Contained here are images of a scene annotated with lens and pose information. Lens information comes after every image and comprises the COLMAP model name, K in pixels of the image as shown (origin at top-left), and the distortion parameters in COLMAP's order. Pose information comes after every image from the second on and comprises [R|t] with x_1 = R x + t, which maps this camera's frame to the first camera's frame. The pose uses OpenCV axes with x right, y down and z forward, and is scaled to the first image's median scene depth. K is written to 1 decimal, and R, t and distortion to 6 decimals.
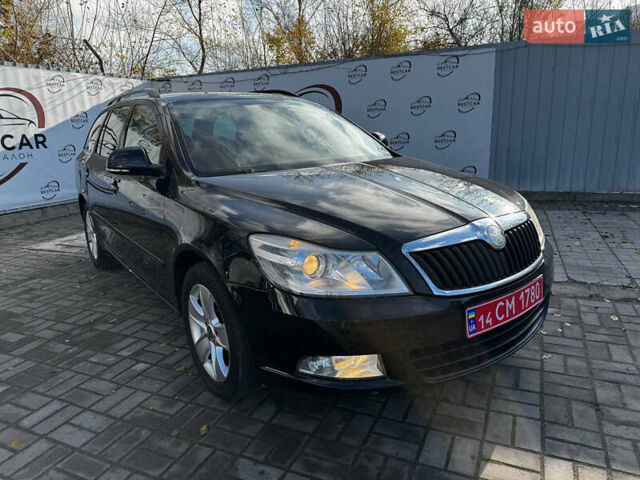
lens RADIAL K [[451.2, 0, 313.3], [0, 451.2, 242.7], [0, 0, 1]] dist [0.000221, -0.004906]
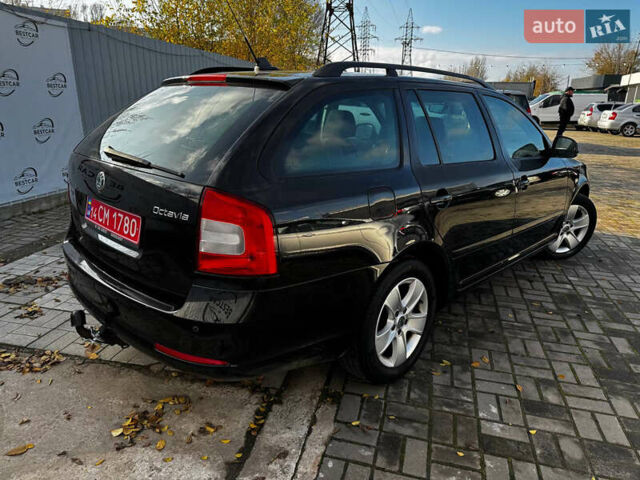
lens RADIAL K [[451.1, 0, 316.5], [0, 451.1, 239.5], [0, 0, 1]] dist [0.000465, 0.000854]
pose [[-0.174057, -0.260405, 0.949681, -1.464689], [0.227780, 0.927600, 0.296098, -0.447466], [-0.958029, 0.267857, -0.102140, 1.727155]]
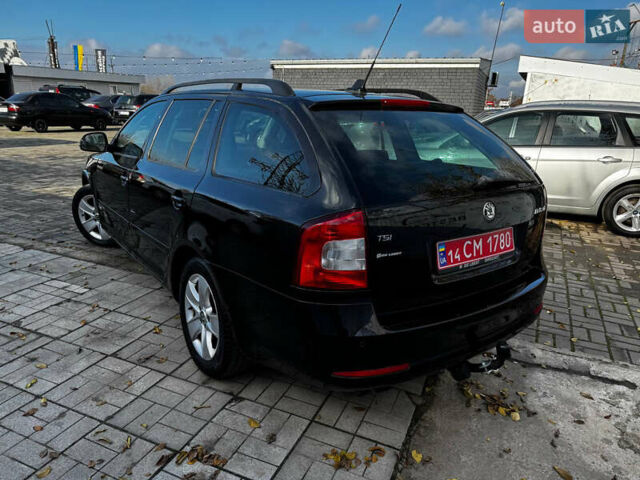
lens RADIAL K [[445.7, 0, 320.0], [0, 445.7, 240.0], [0, 0, 1]] dist [-0.006953, -0.003736]
pose [[-0.999928, -0.007143, 0.009601, -0.463499], [-0.001205, 0.858363, 0.513041, -0.714685], [-0.011905, 0.512993, -0.858310, 2.568666]]
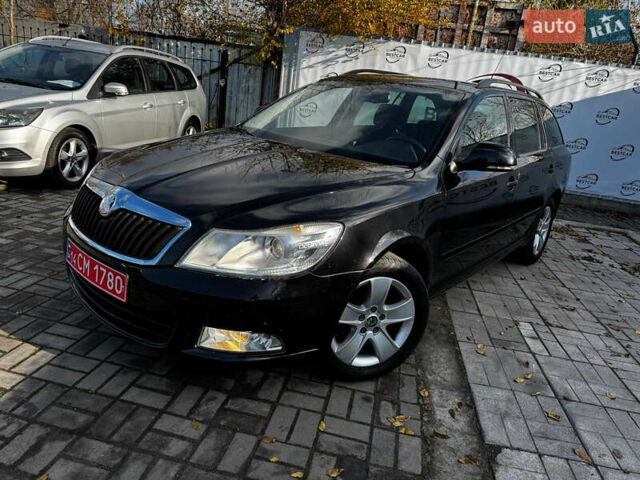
lens RADIAL K [[457.3, 0, 316.3], [0, 457.3, 239.7], [0, 0, 1]] dist [-0.001422, -0.002287]
pose [[0.216682, 0.359529, -0.907628, 1.001605], [-0.361814, 0.893081, 0.267389, -0.260151], [0.906719, 0.270454, 0.323597, 0.749334]]
